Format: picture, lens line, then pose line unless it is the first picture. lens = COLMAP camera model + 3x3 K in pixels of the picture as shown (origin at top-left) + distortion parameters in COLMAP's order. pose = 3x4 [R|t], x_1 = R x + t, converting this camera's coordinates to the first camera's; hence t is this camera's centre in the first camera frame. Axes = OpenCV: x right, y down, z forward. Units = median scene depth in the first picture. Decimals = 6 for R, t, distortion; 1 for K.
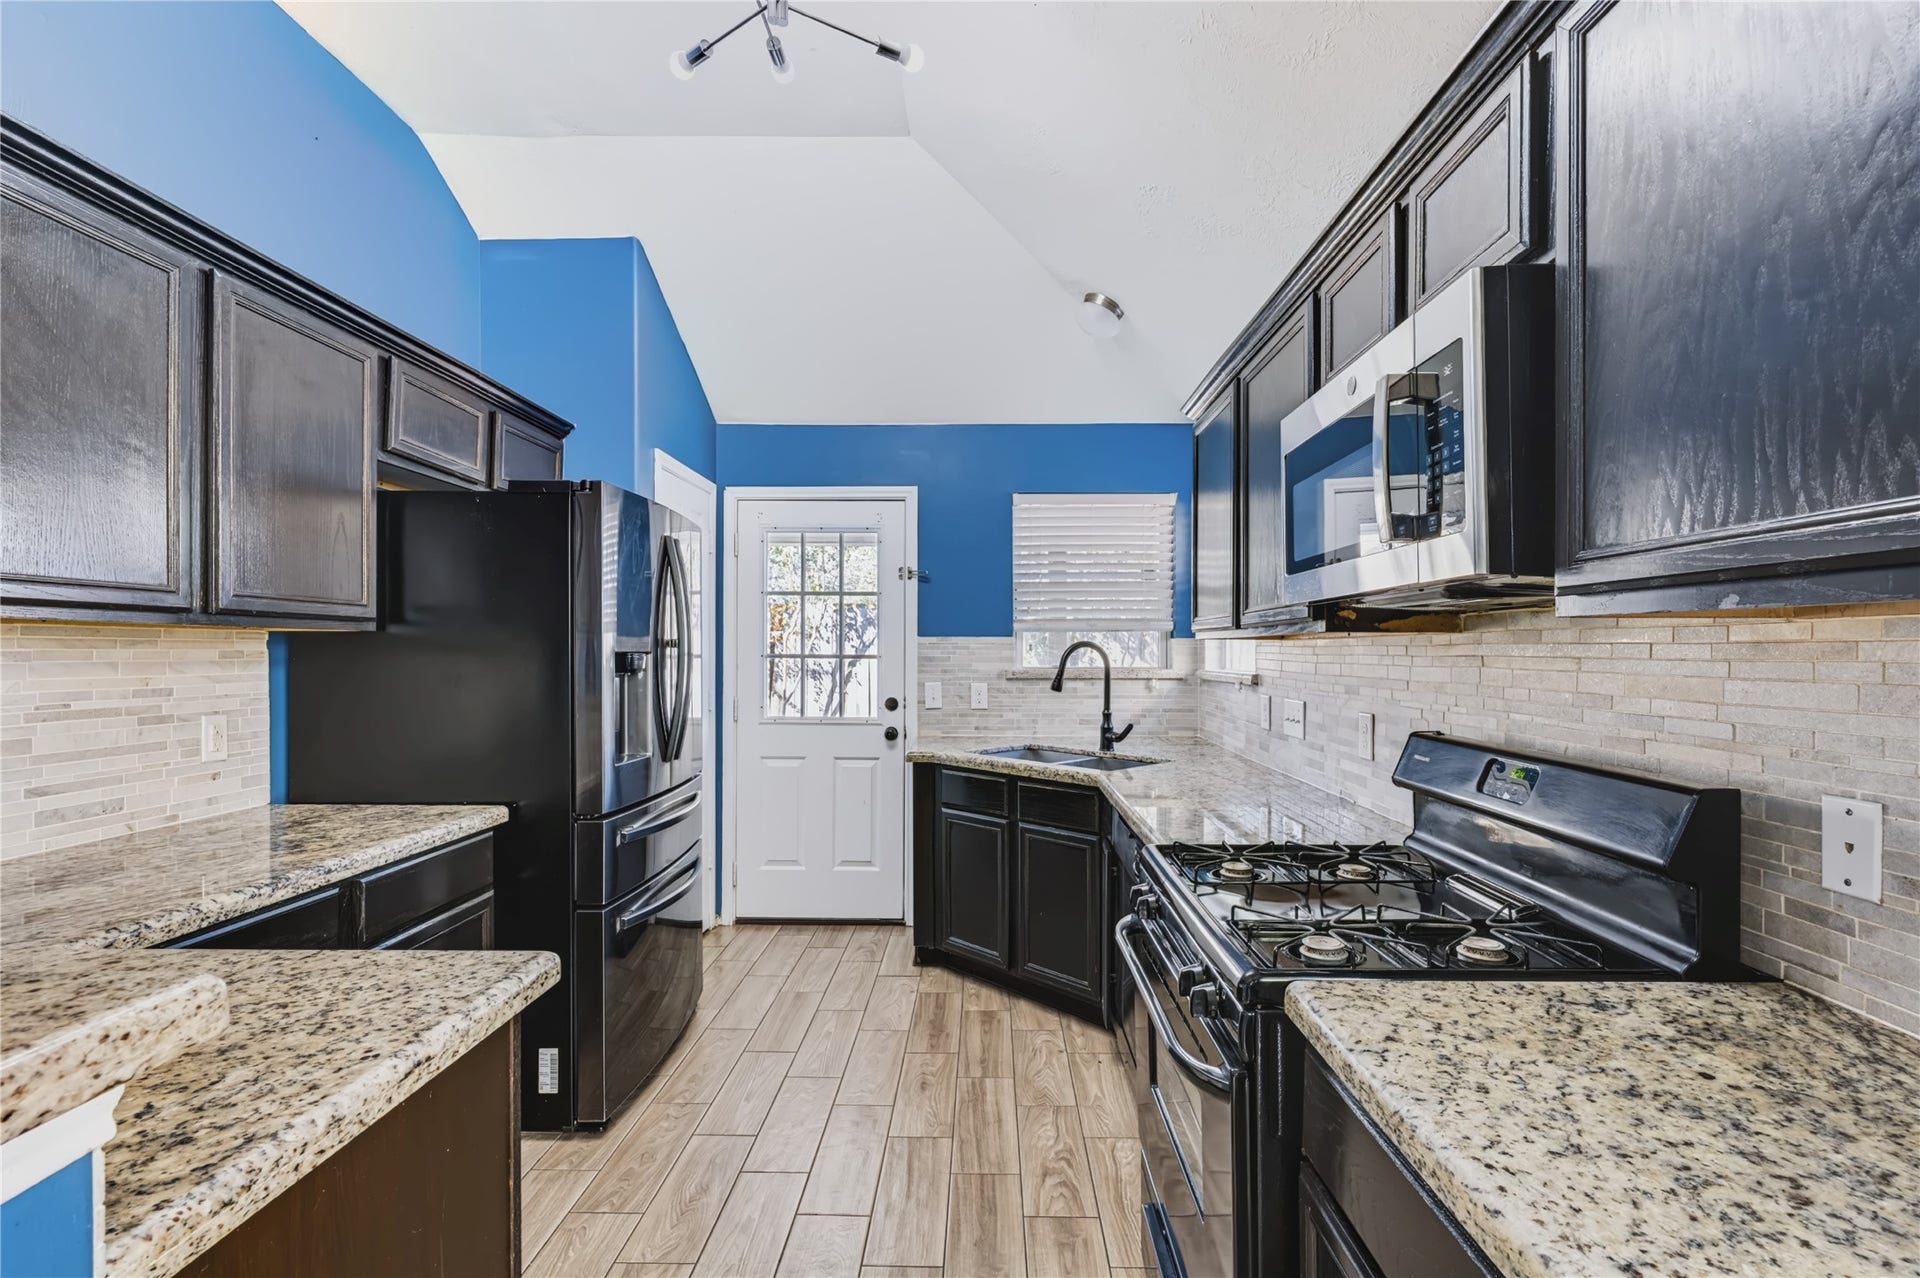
lens RADIAL K [[877.1, 0, 1003.0], [0, 877.1, 647.5], [0, 0, 1]] dist [-0.000570, -0.000089]
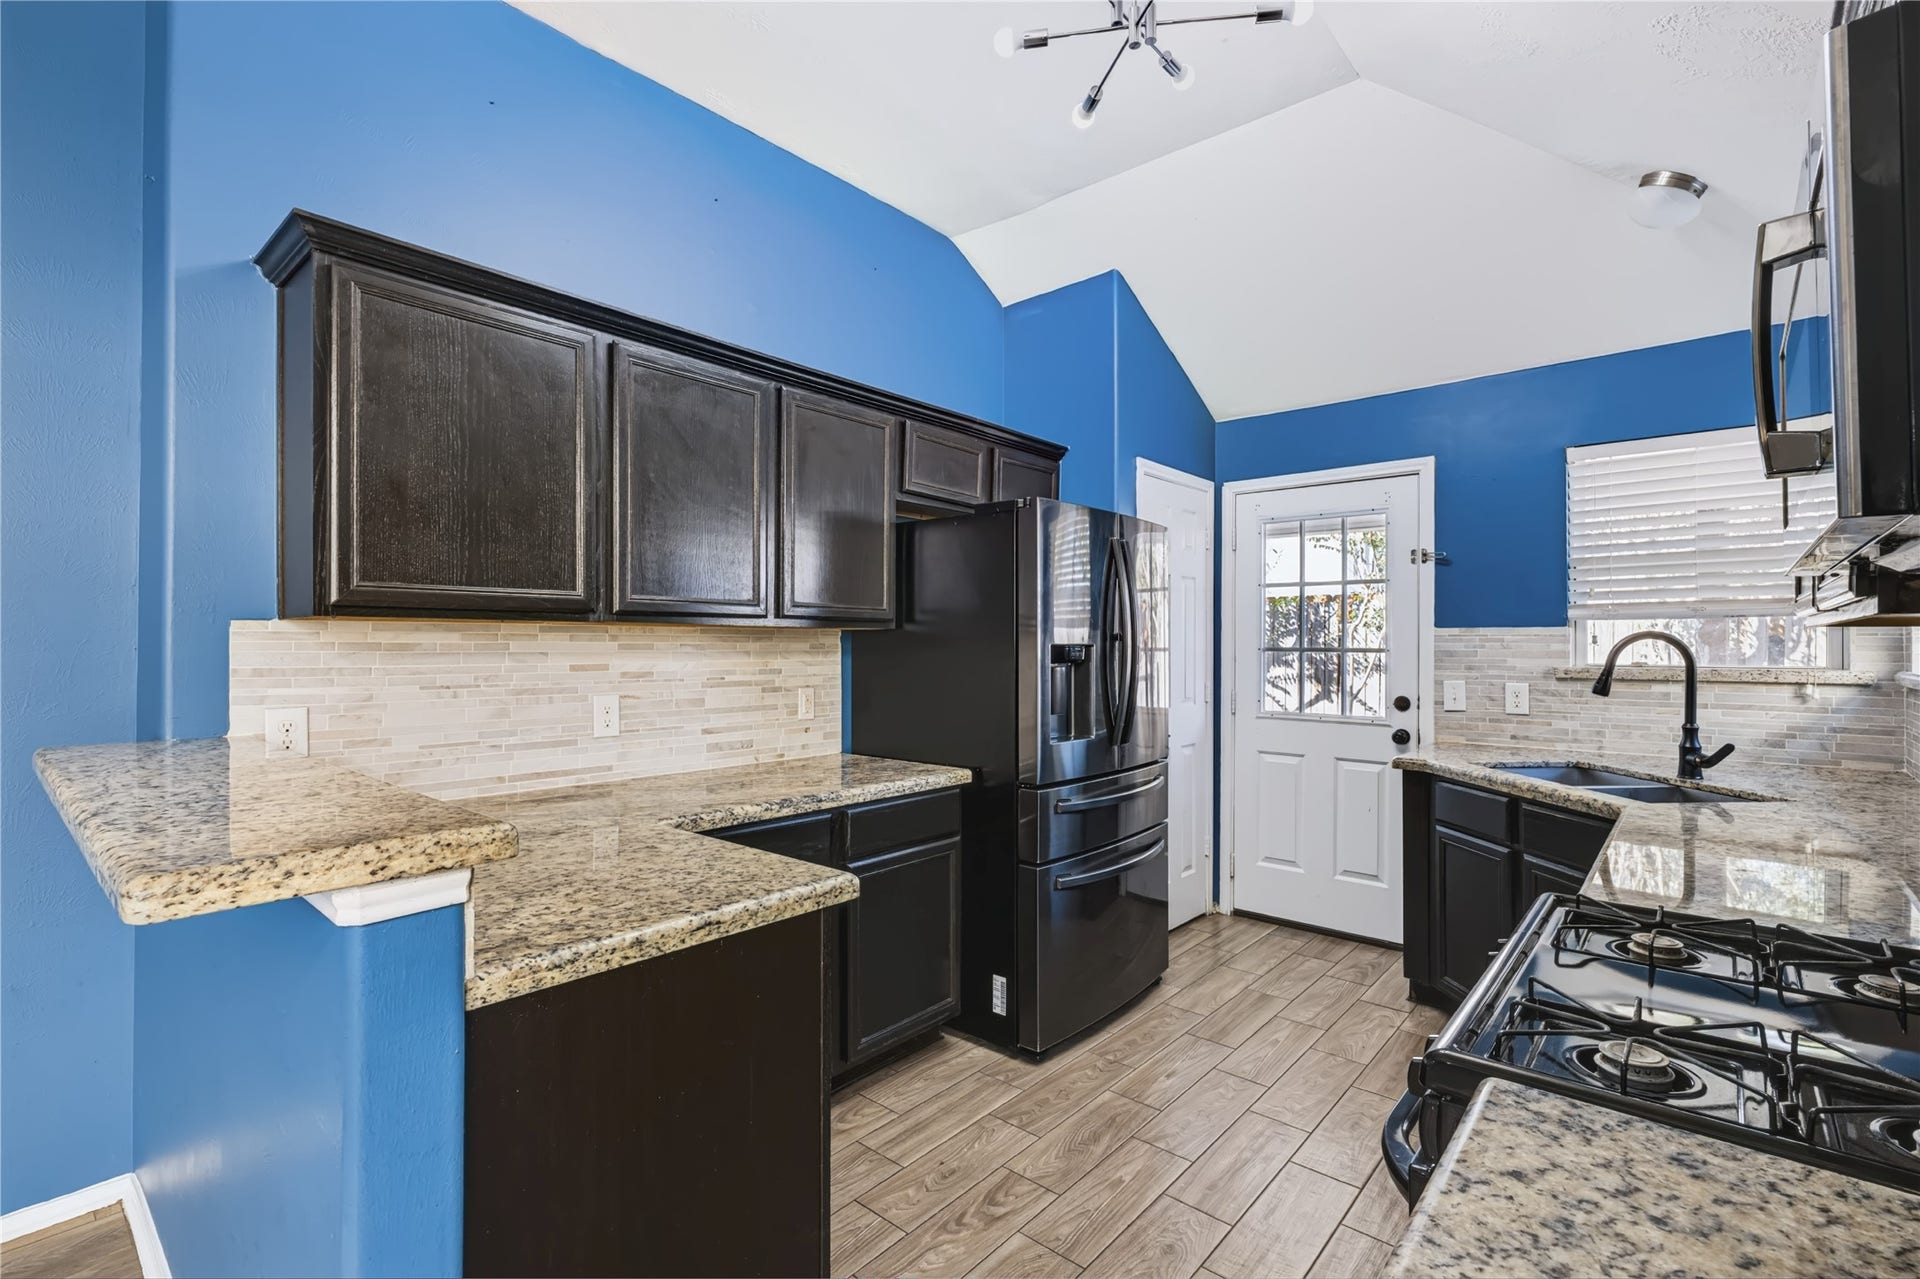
lens RADIAL K [[877.1, 0, 962.7], [0, 877.1, 636.0], [0, 0, 1]] dist [-0.000570, -0.000089]
pose [[0.759148, -0.006209, -0.650889, 0.222019], [0.002383, 0.999974, -0.006761, 0.001306], [0.650914, 0.003581, 0.759143, 0.057601]]
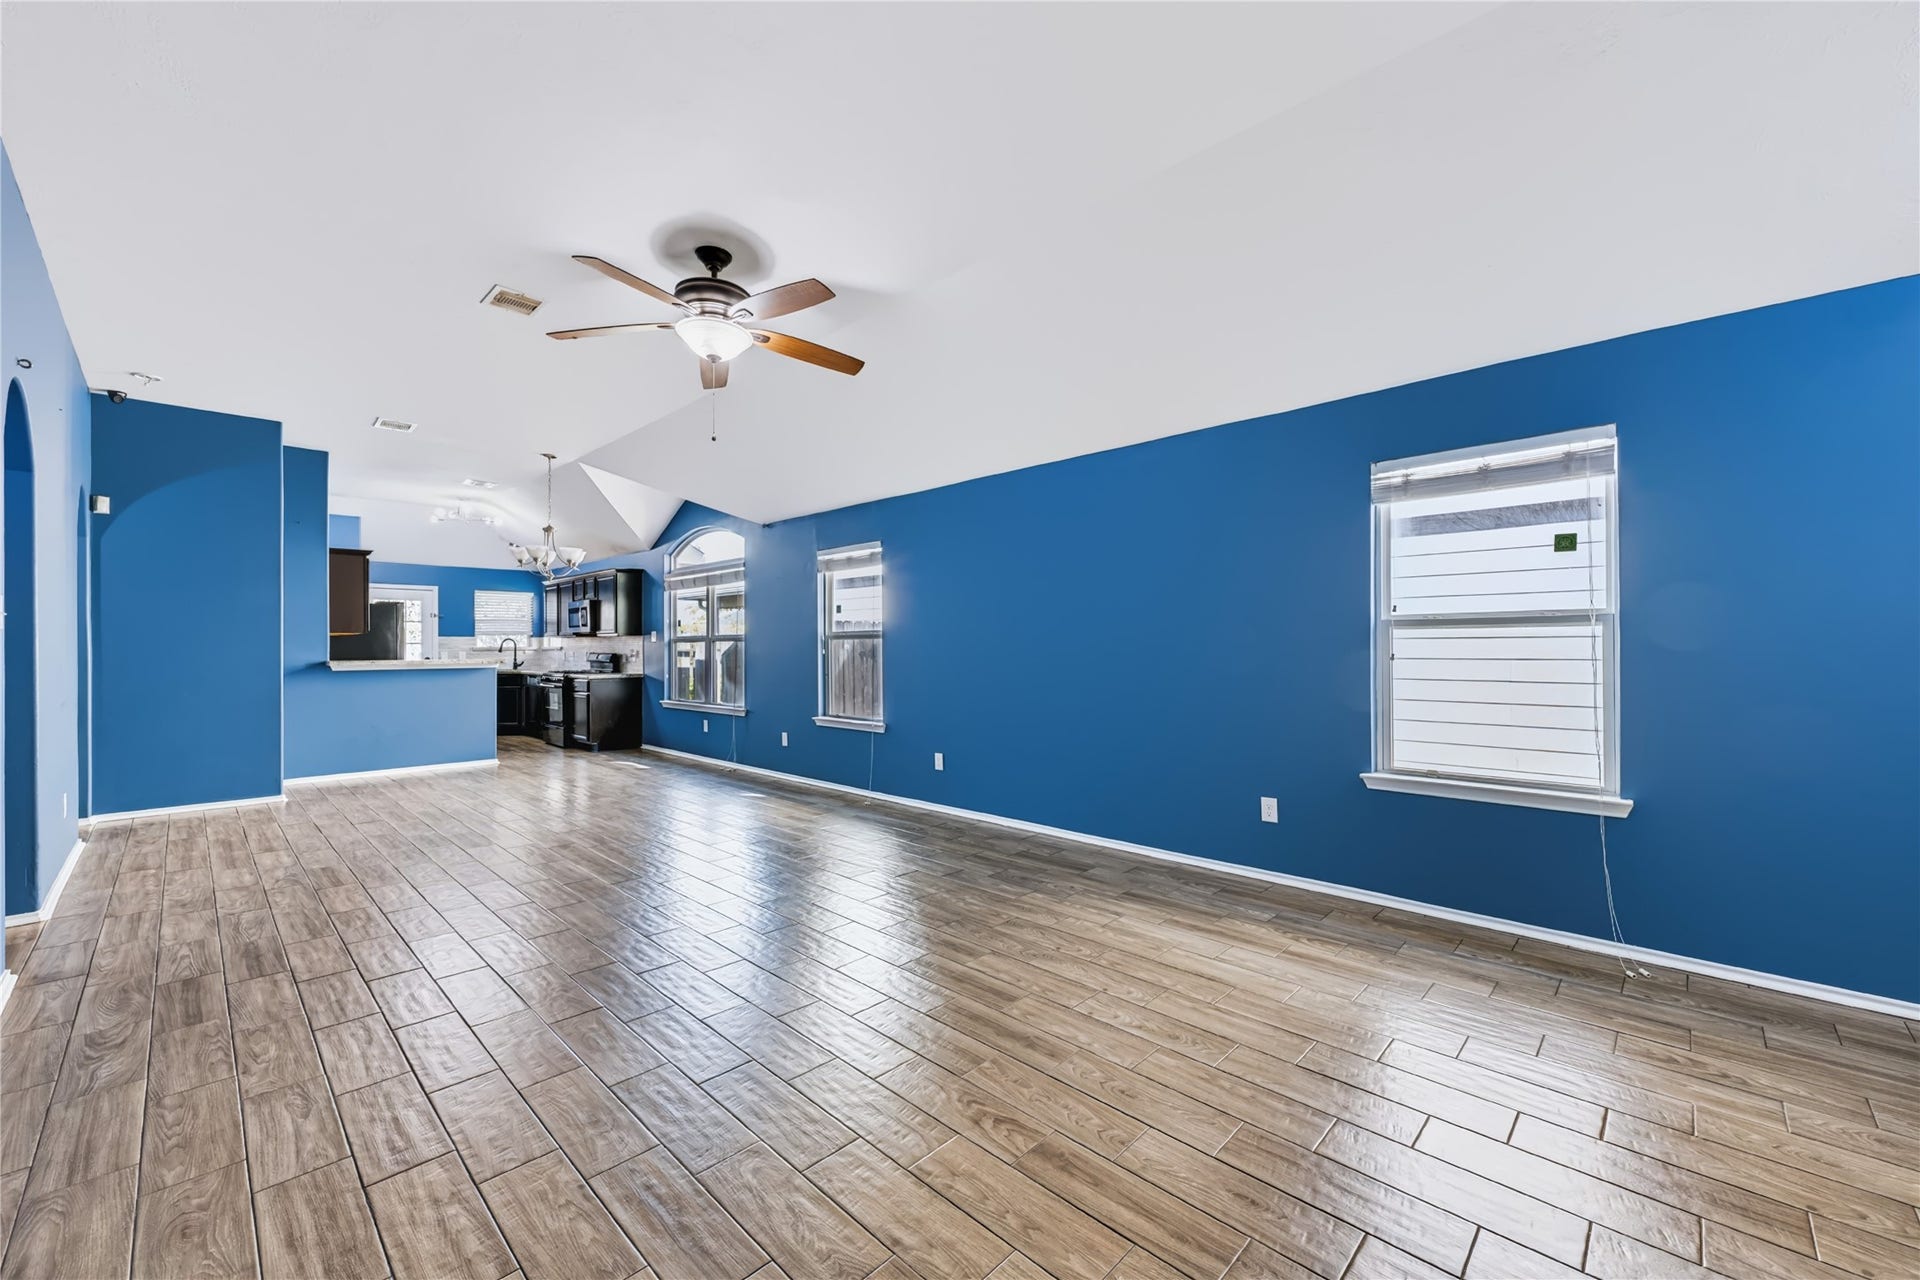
lens RADIAL K [[877.1, 0, 962.0], [0, 877.1, 639.8], [0, 0, 1]] dist [-0.000570, -0.000089]
pose [[0.746177, -0.001285, 0.665747, -1.460690], [0.001799, 0.999998, -0.000087, 0.001585], [-0.665745, 0.001263, 0.746178, -4.652818]]
